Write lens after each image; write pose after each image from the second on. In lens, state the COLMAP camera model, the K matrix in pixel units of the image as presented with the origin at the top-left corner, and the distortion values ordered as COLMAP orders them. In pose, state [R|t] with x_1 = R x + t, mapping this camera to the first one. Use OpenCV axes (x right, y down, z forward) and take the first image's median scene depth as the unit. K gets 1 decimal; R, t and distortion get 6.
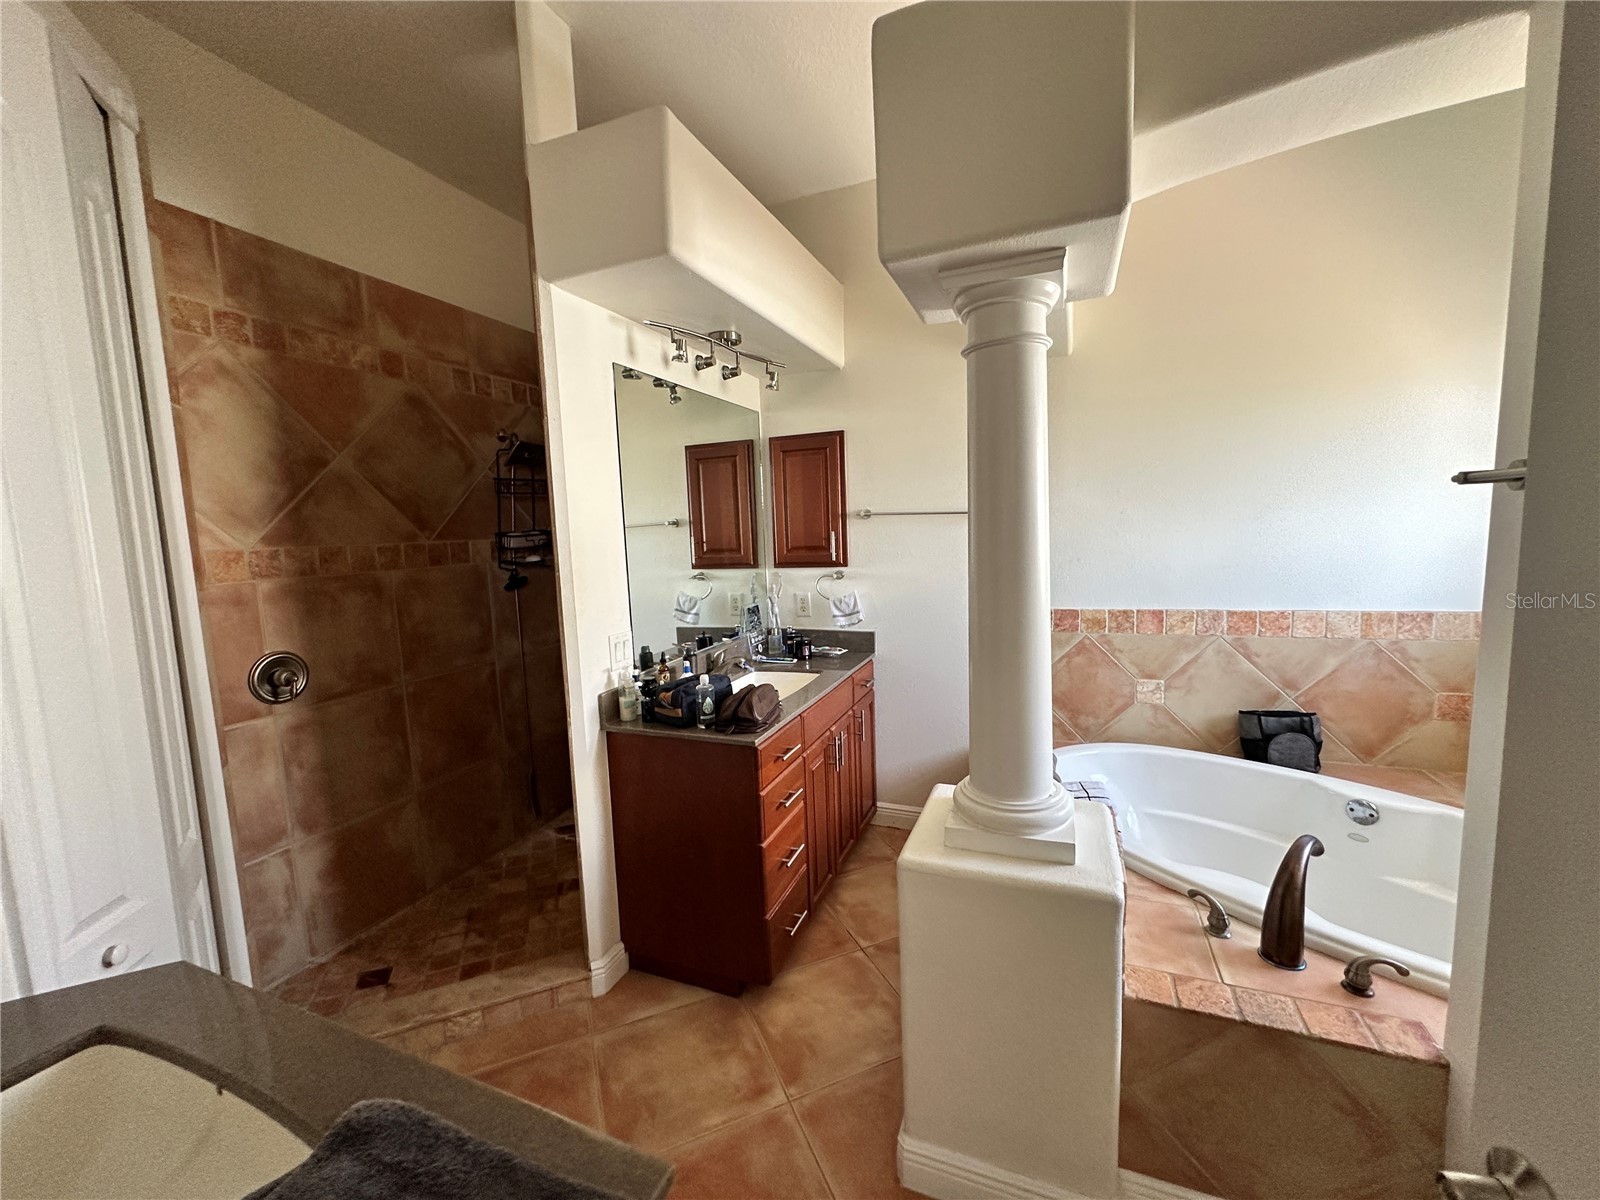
lens RADIAL K [[646.3, 0, 800.4], [0, 646.3, 598.1], [0, 0, 1]] dist [-0.002636, 0.000851]
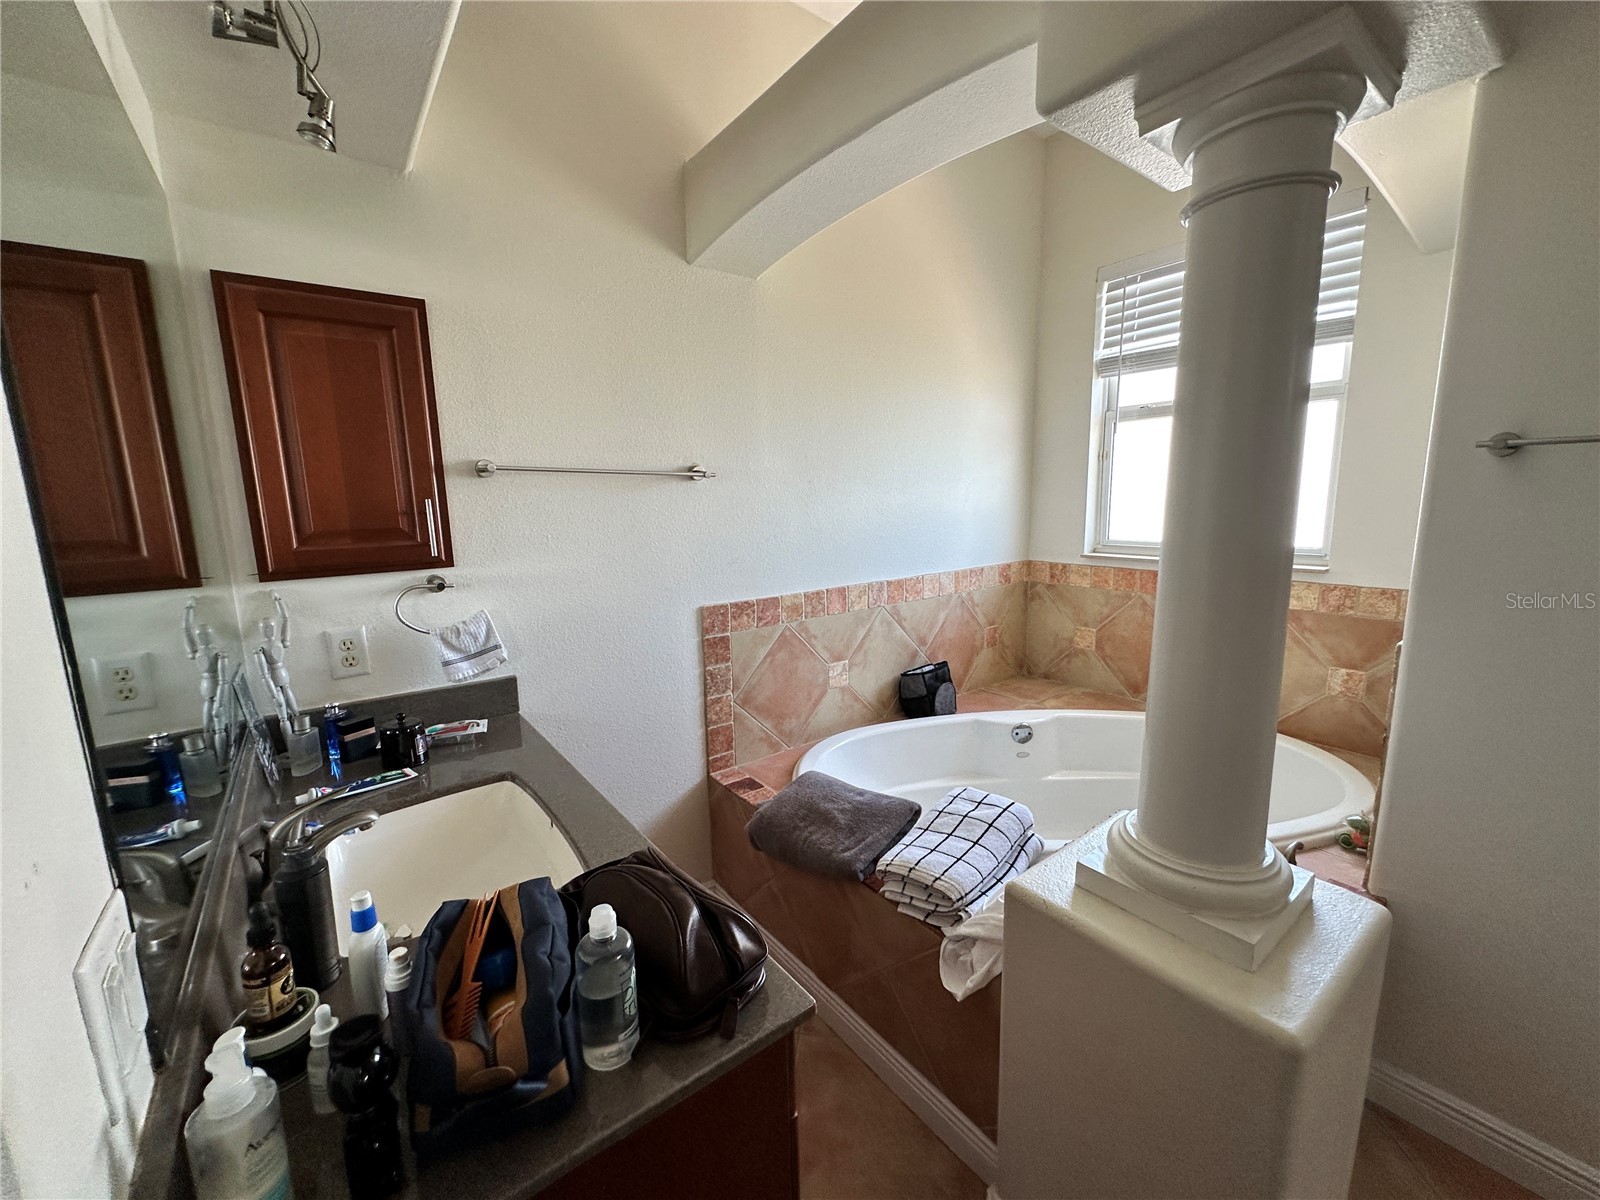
lens RADIAL K [[646.3, 0, 791.4], [0, 646.3, 605.3], [0, 0, 1]] dist [-0.002636, 0.000851]
pose [[0.511605, -0.122166, 0.850491, -0.293824], [0.094609, 0.991831, 0.085557, -0.044082], [-0.853996, 0.036693, 0.518984, 0.591606]]
